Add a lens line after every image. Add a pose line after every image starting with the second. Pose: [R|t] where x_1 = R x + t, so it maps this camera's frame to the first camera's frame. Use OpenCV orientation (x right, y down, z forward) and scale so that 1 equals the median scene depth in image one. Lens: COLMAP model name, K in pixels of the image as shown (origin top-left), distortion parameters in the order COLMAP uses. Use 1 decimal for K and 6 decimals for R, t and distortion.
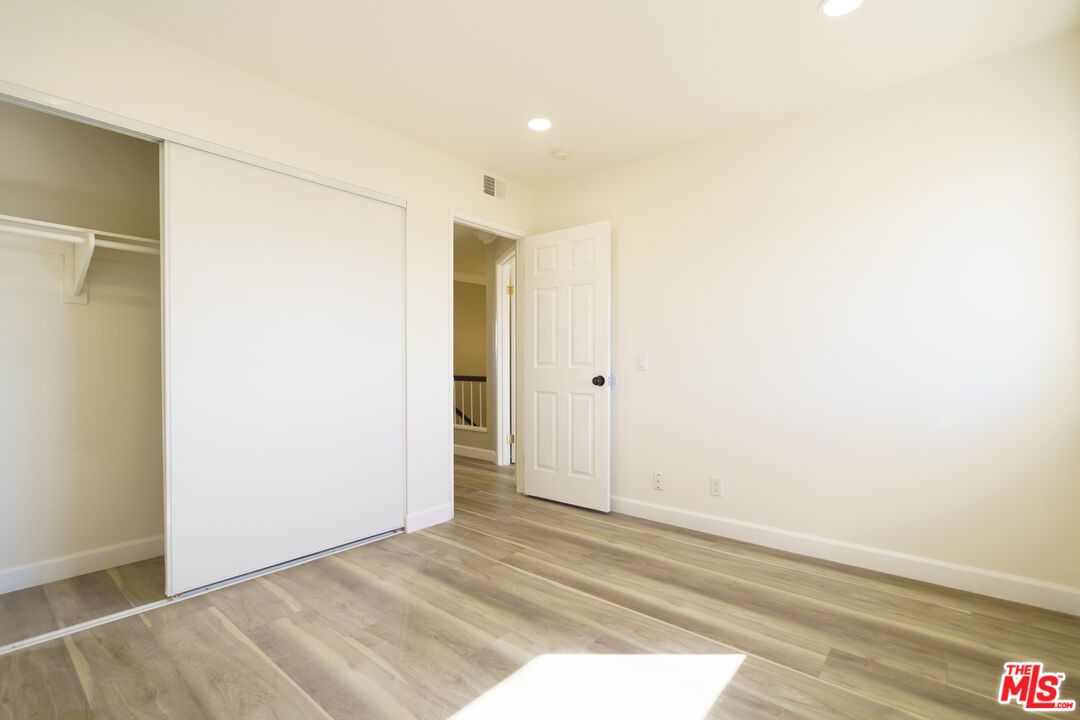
lens RADIAL K [[501.6, 0, 538.5], [0, 501.6, 363.5], [0, 0, 1]] dist [0.003159, 0.000023]
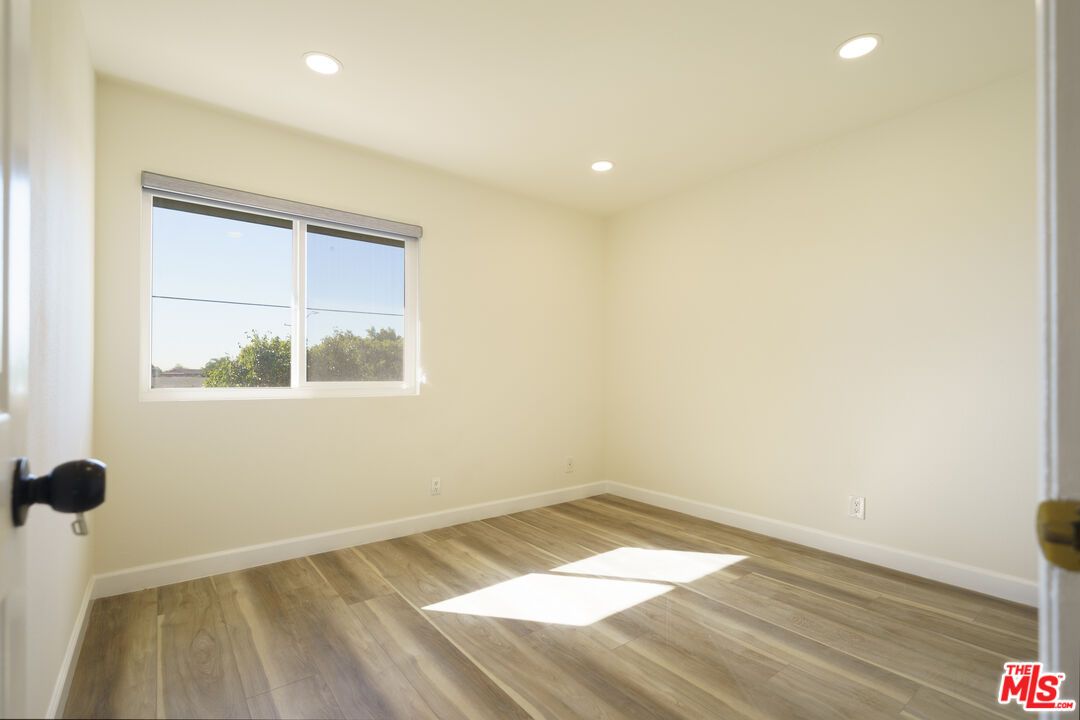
lens RADIAL K [[501.6, 0, 538.5], [0, 501.6, 363.5], [0, 0, 1]] dist [0.003159, 0.000023]
pose [[-0.978217, 0.002218, 0.207573, -0.122654], [-0.001058, 0.999877, -0.015668, -0.005560], [-0.207583, -0.015547, -0.978094, 2.019779]]
